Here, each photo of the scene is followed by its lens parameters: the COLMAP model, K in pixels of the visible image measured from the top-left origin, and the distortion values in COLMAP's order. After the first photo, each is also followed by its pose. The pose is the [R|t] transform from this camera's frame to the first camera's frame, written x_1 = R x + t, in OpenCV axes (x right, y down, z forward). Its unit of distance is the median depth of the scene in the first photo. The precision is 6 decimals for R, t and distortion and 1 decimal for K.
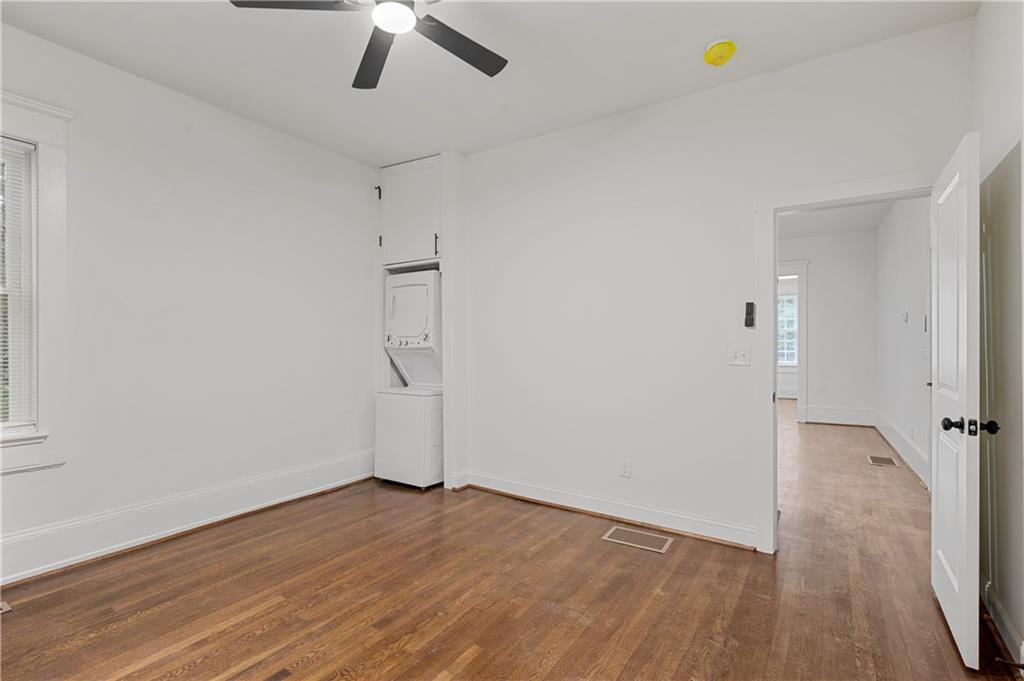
lens RADIAL K [[484.1, 0, 516.3], [0, 484.1, 339.2], [0, 0, 1]] dist [0.001377, 0.000203]
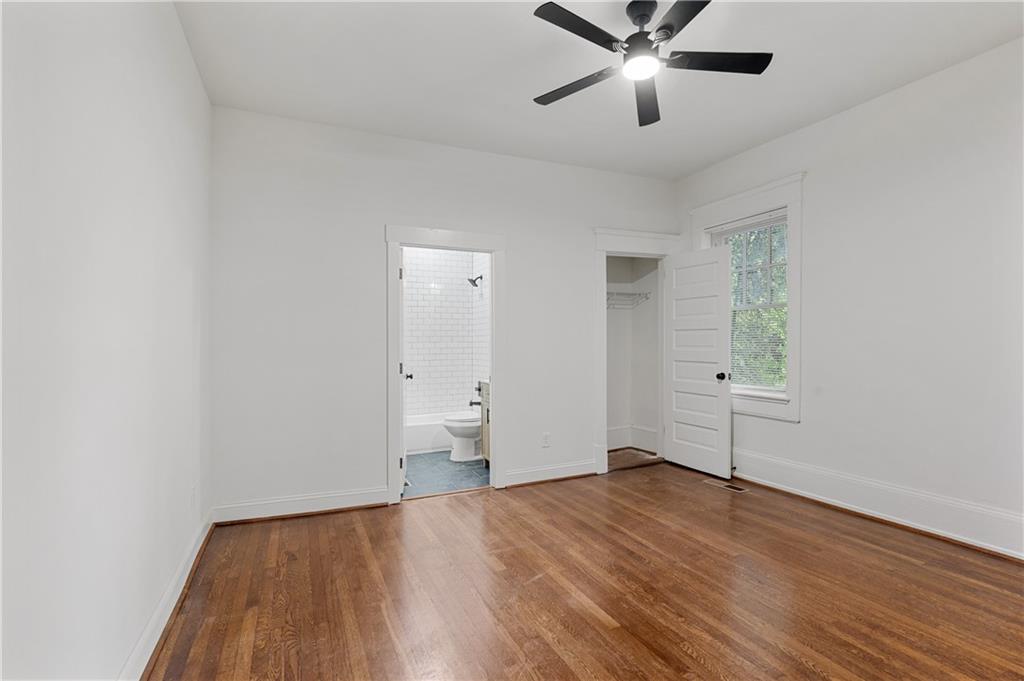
lens RADIAL K [[484.1, 0, 515.6], [0, 484.1, 340.7], [0, 0, 1]] dist [0.001377, 0.000203]
pose [[-0.520307, 0.010135, -0.853919, 0.574812], [0.016251, 0.999866, 0.001965, 0.002956], [0.853824, -0.012855, -0.520402, 0.845327]]
